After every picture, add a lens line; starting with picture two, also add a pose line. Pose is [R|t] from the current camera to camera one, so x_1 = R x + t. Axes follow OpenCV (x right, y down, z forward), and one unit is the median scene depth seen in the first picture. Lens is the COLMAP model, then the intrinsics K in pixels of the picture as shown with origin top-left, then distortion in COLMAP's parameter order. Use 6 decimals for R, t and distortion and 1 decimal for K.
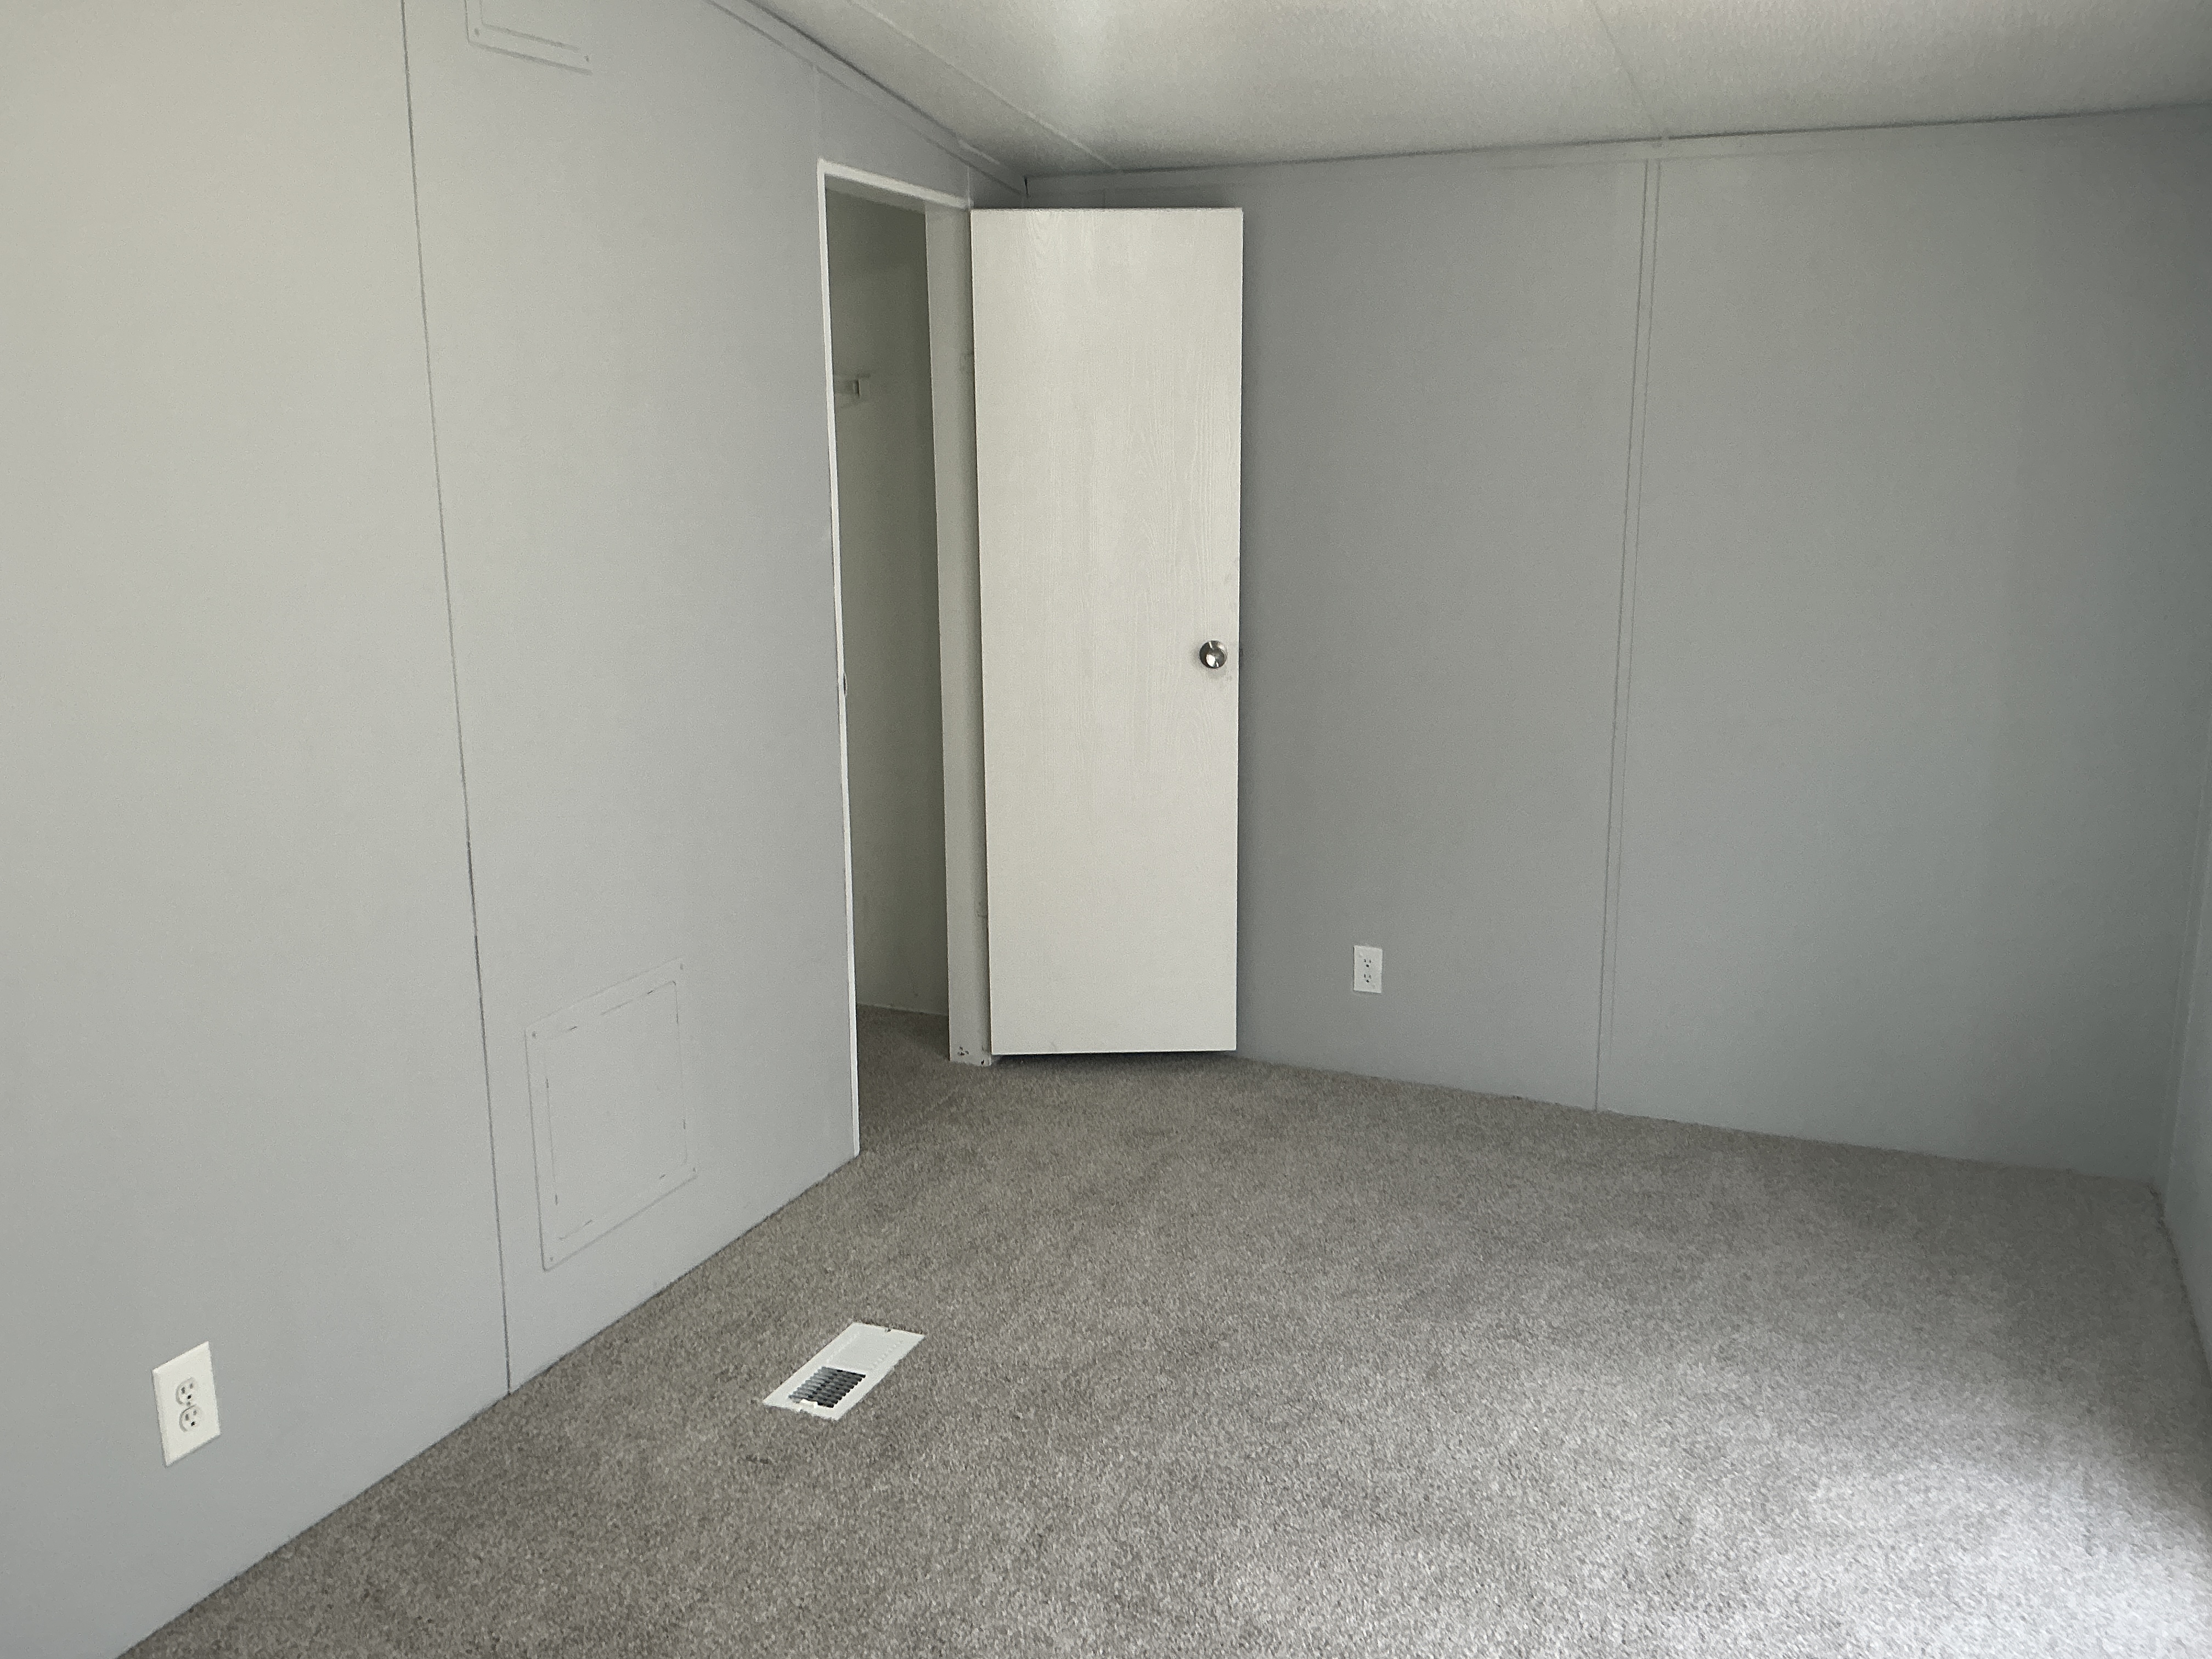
lens RADIAL K [[1866.8, 0, 1093.1], [0, 1866.8, 820.3], [0, 0, 1]] dist [0.105148, -0.196142]
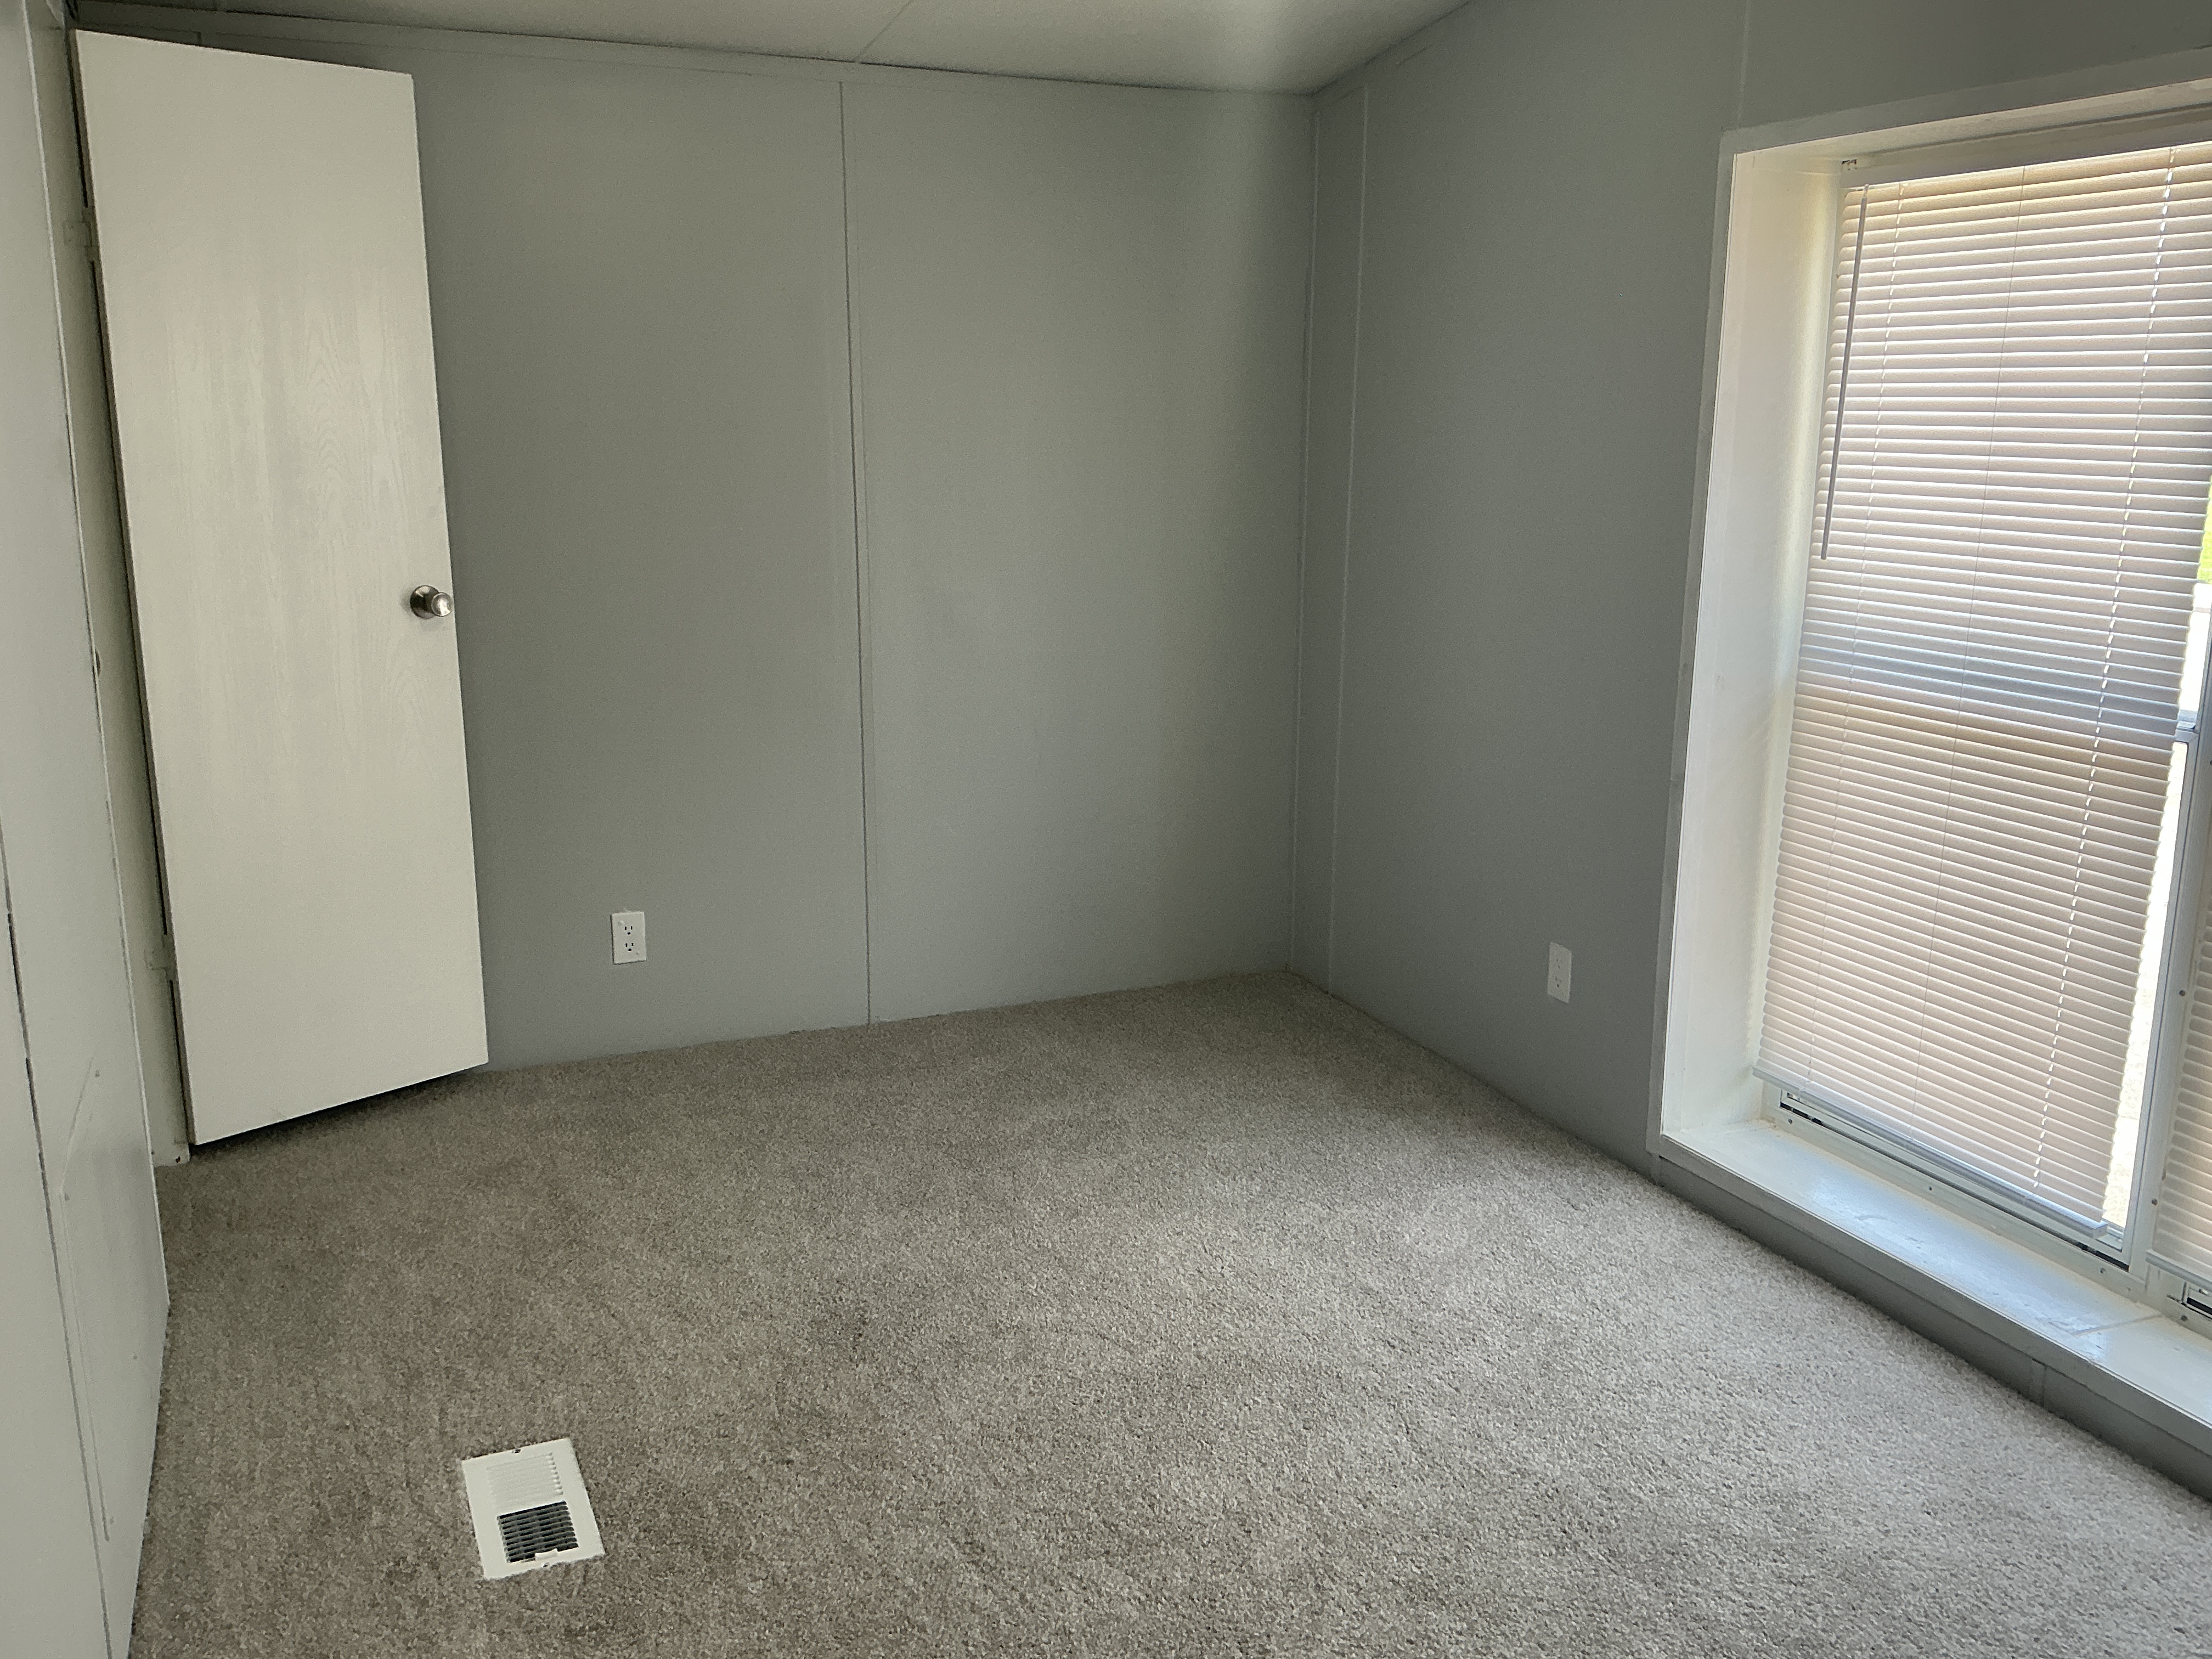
lens RADIAL K [[1866.8, 0, 1105.3], [0, 1866.8, 823.6], [0, 0, 1]] dist [0.105148, -0.196142]
pose [[0.694503, -0.154917, 0.702614, -0.387672], [0.147581, 0.986453, 0.071623, -0.007955], [-0.704192, 0.053950, 0.707957, 0.211502]]
